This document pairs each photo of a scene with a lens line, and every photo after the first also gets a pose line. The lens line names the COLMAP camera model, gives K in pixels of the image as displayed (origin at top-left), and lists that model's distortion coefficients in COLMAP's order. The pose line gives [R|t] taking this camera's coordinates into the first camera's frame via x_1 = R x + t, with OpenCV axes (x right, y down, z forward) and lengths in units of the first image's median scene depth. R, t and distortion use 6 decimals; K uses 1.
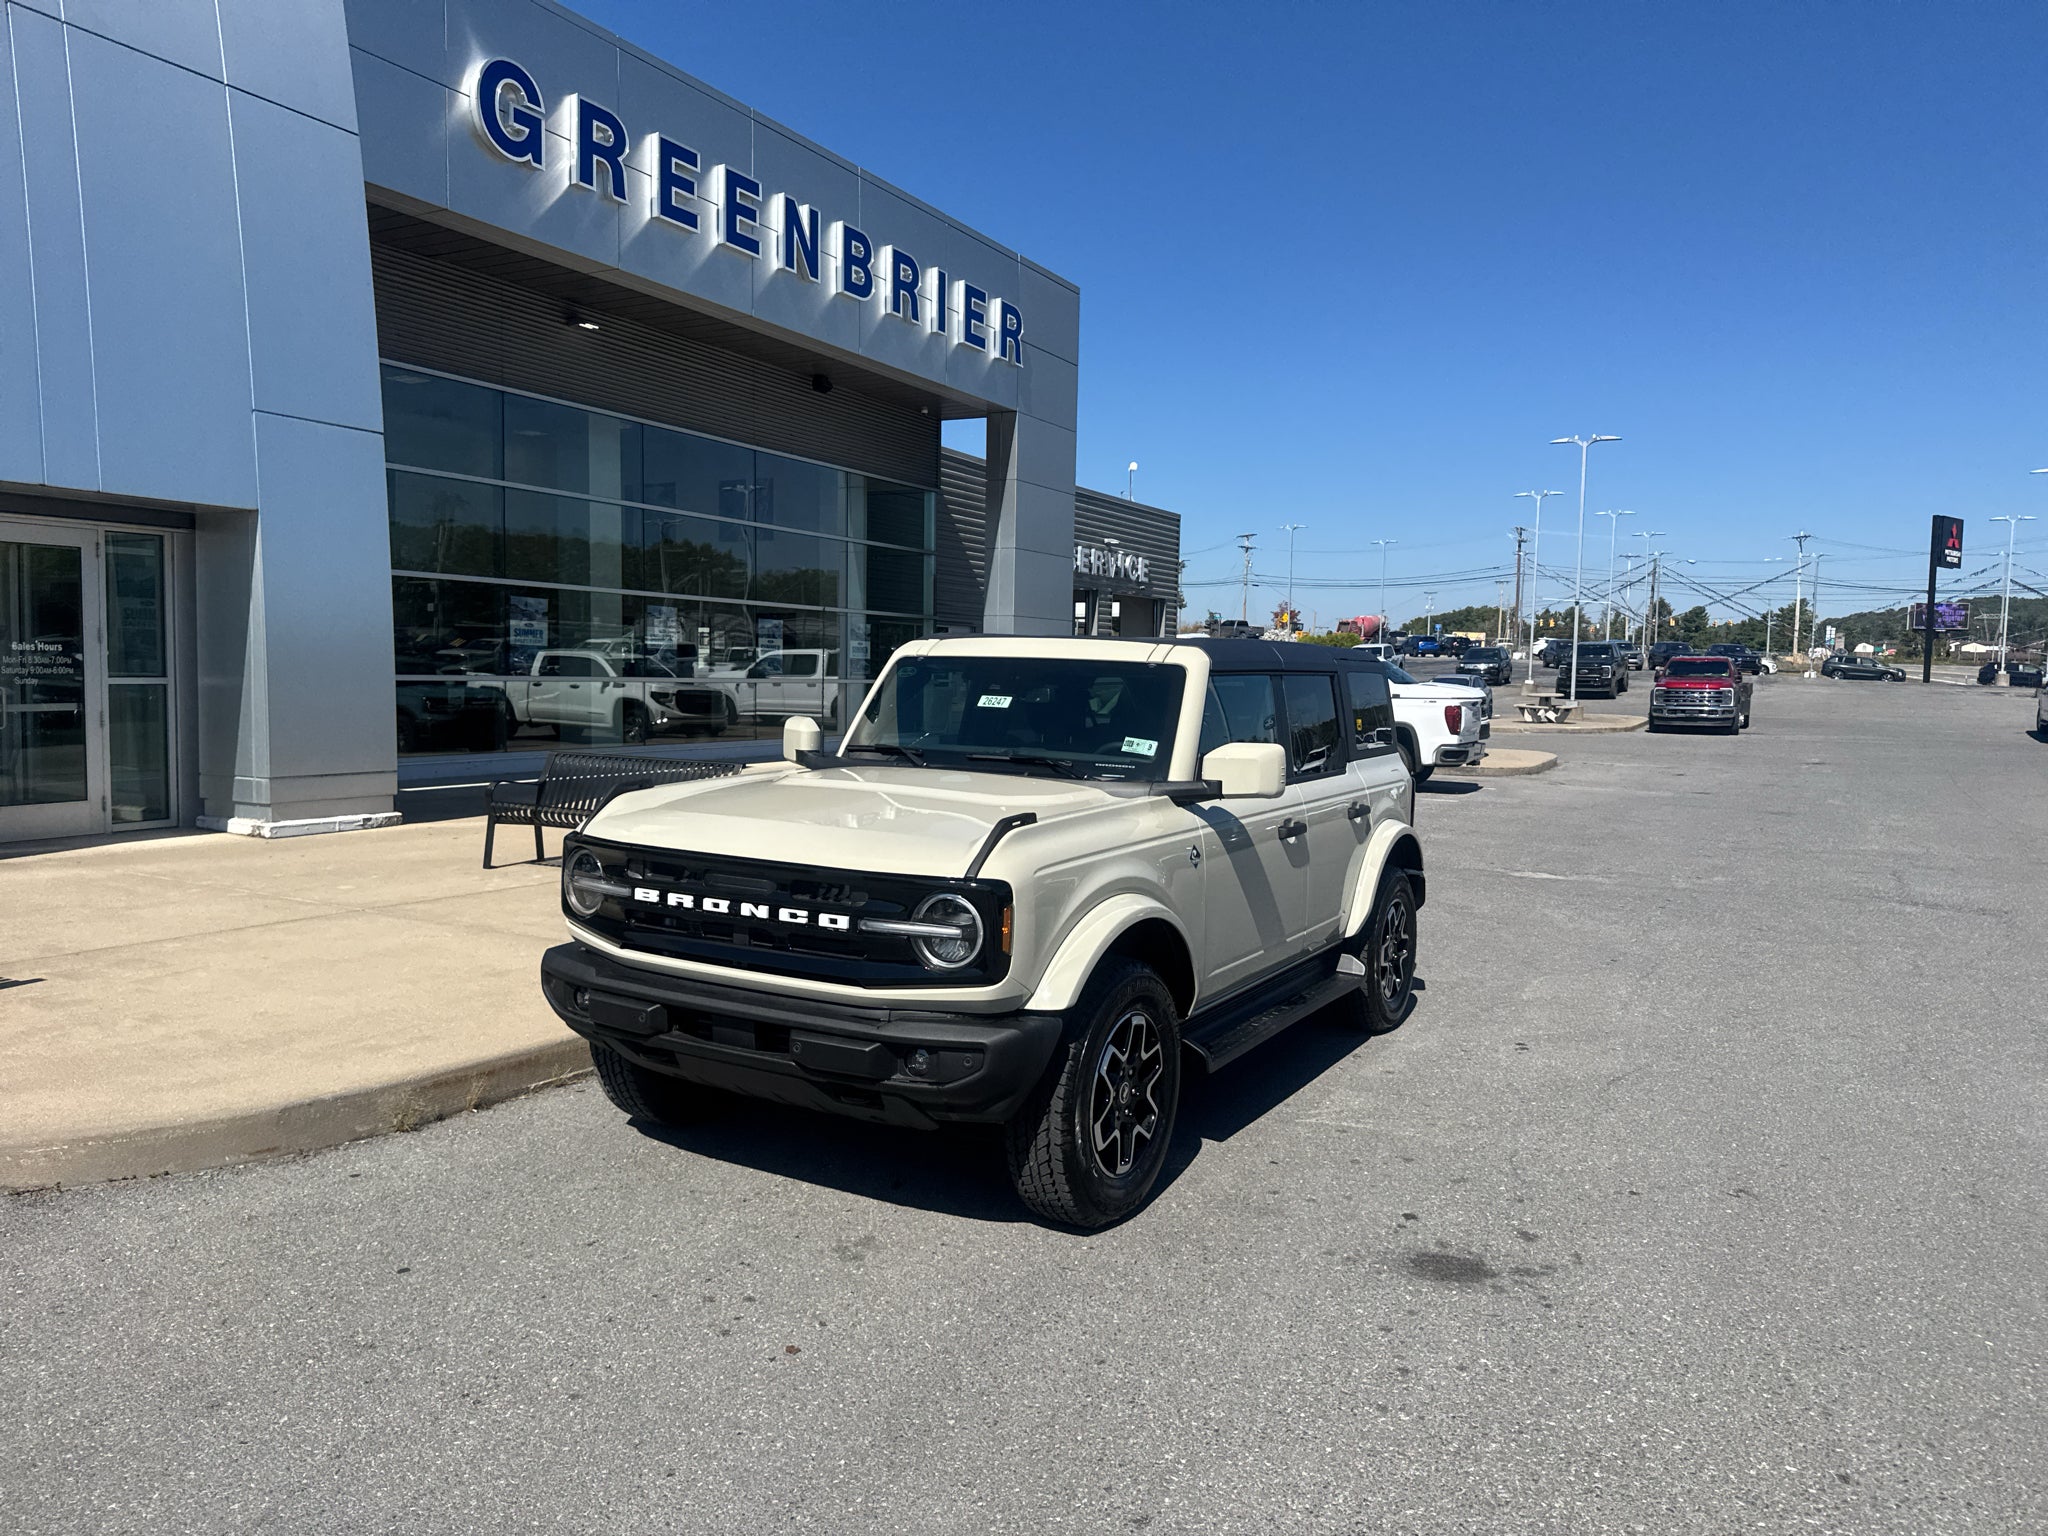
lens RADIAL K [[1435.4, 0, 1032.2], [0, 1435.4, 751.3], [0, 0, 1]] dist [0.053357, -0.072317]
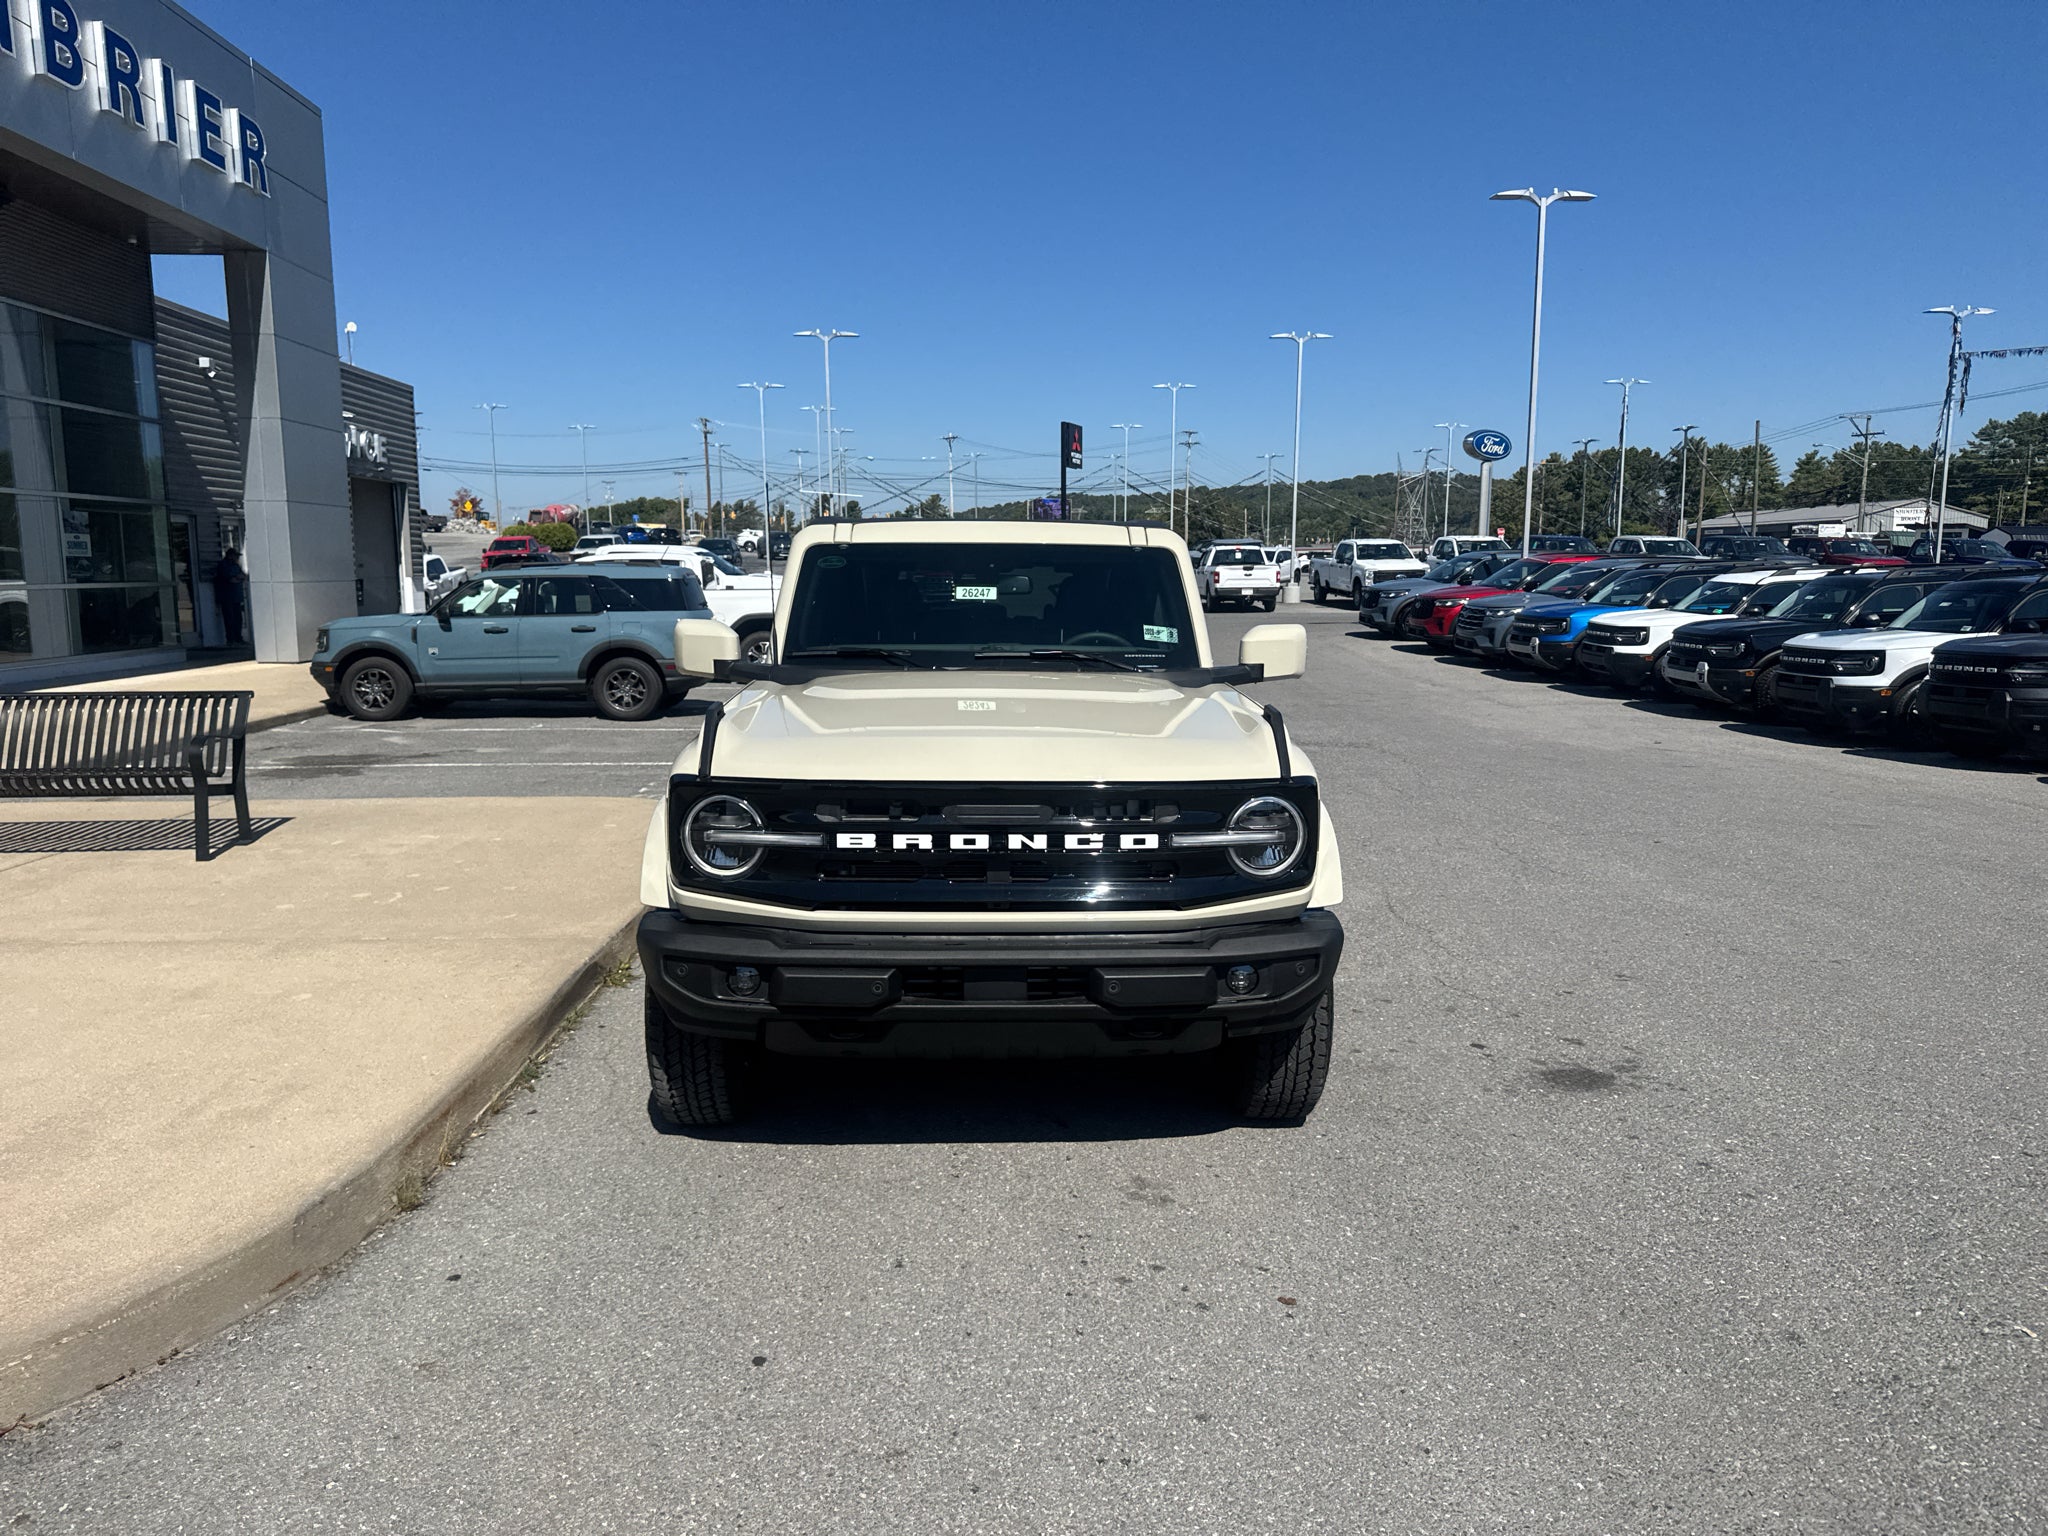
lens RADIAL K [[1438.3, 0, 1032.3], [0, 1438.3, 769.6], [0, 0, 1]] dist [0.047605, -0.058153]
pose [[0.848078, -0.094930, 0.521298, -0.451112], [0.049720, 0.993737, 0.100075, -0.012295], [-0.527533, -0.058952, 0.847486, 0.197703]]
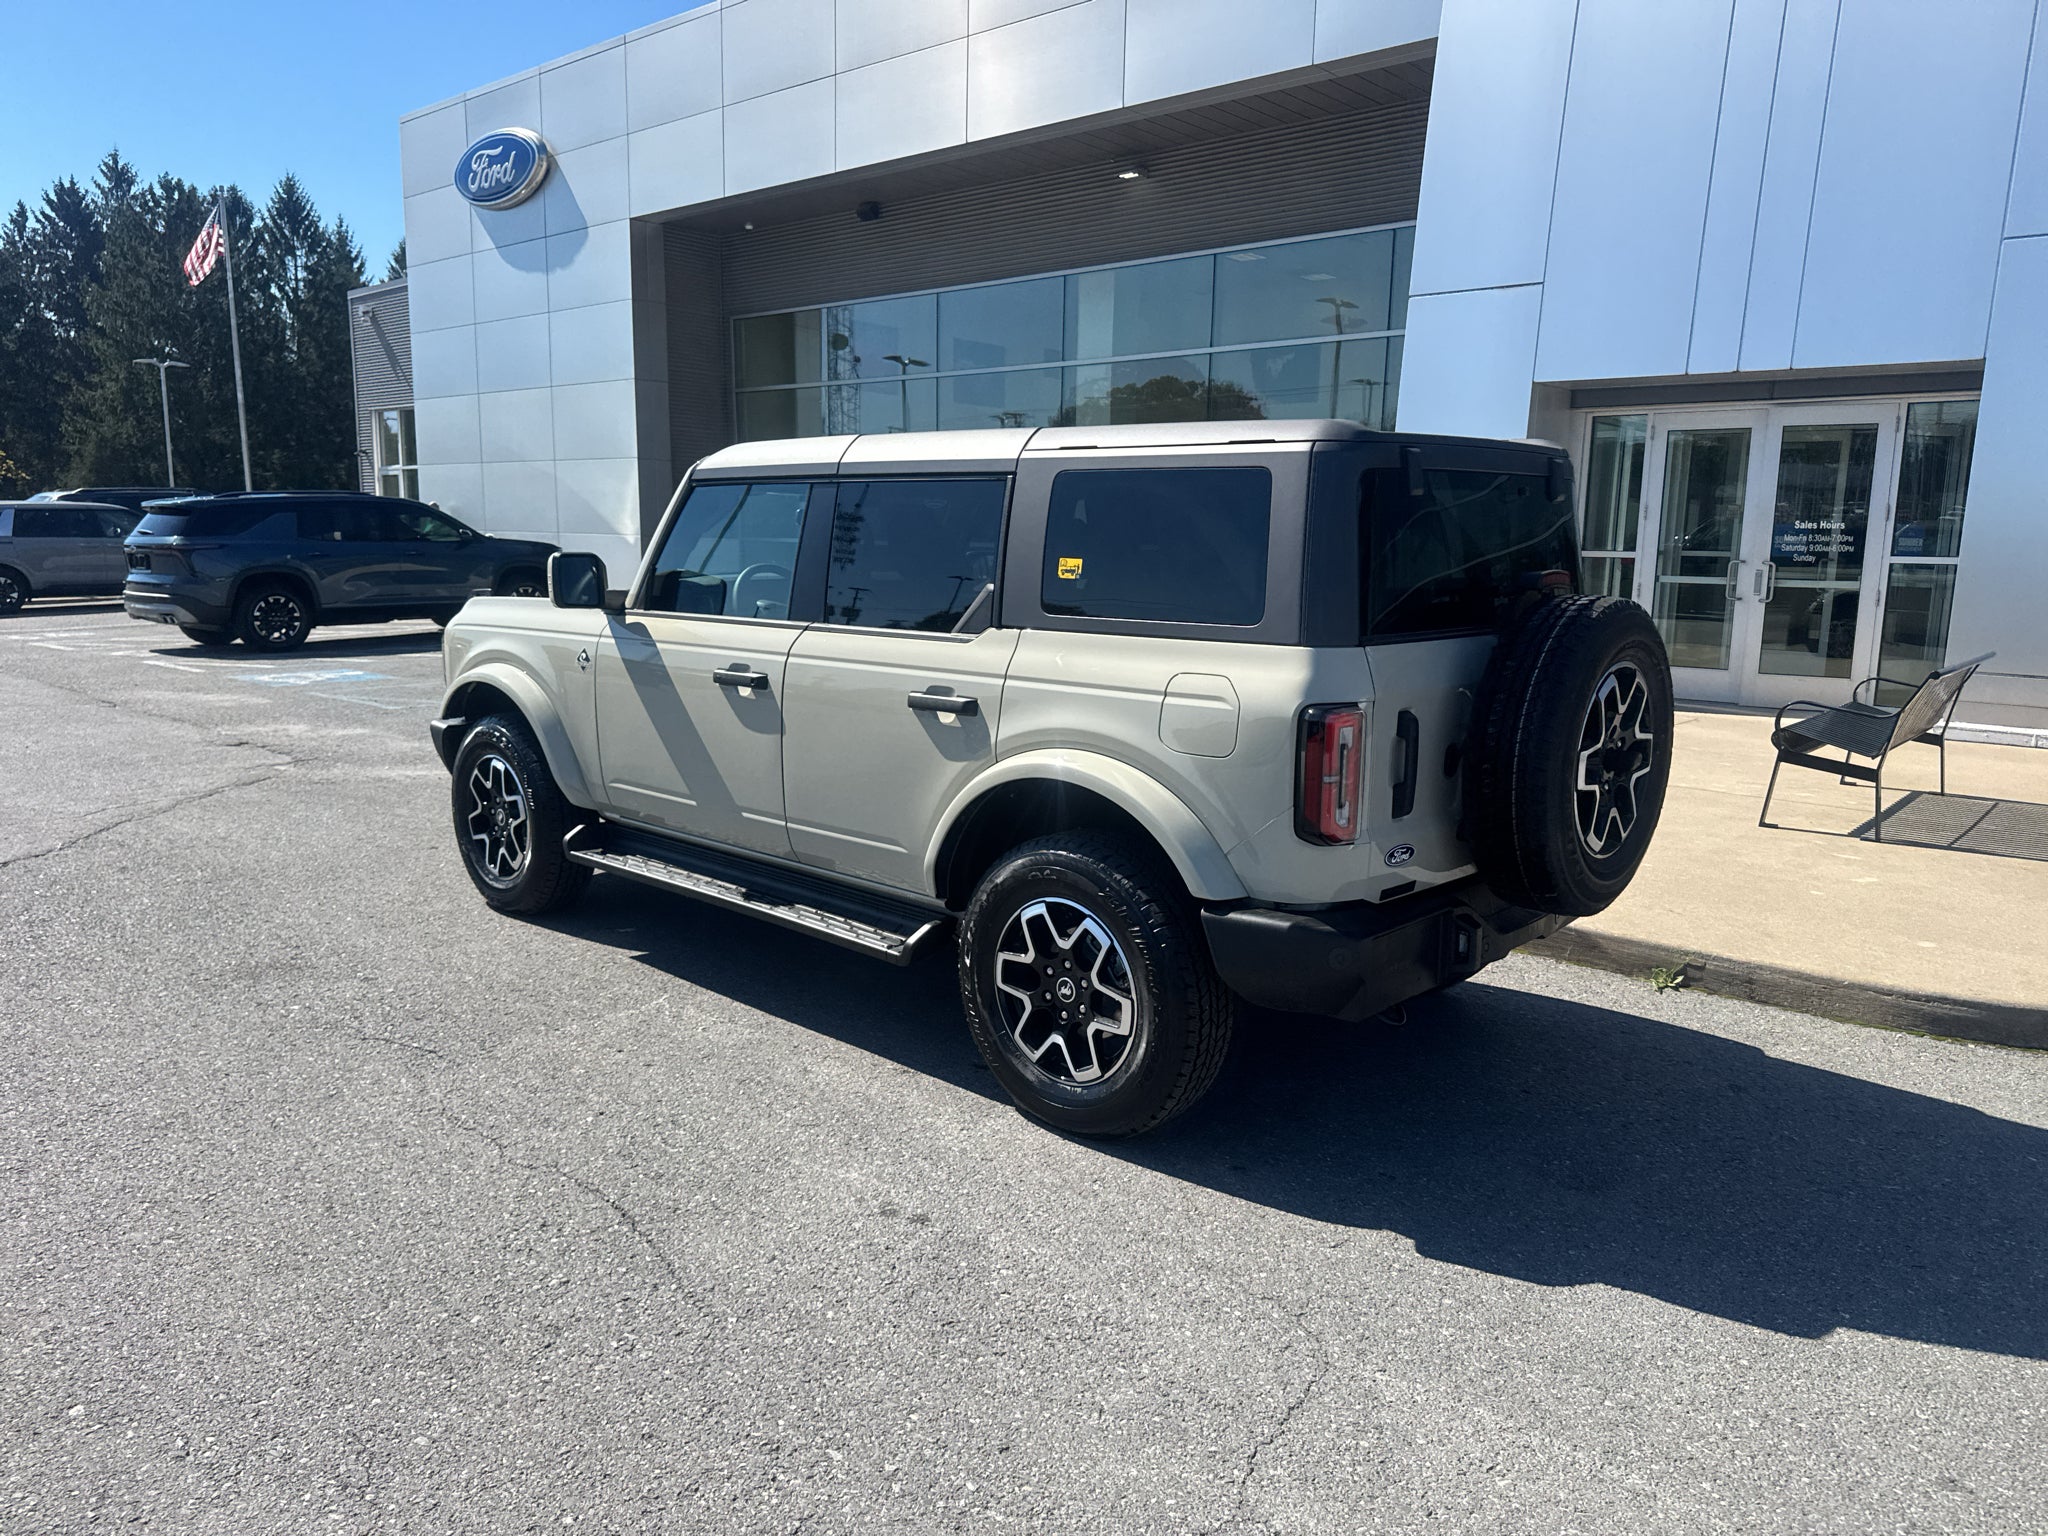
lens RADIAL K [[1438.3, 0, 1032.3], [0, 1438.3, 769.6], [0, 0, 1]] dist [0.047605, -0.058153]
pose [[-0.220642, 0.132241, -0.966348, 0.916811], [-0.075260, 0.985504, 0.152046, -0.029429], [0.972447, 0.106275, -0.207491, 1.310664]]
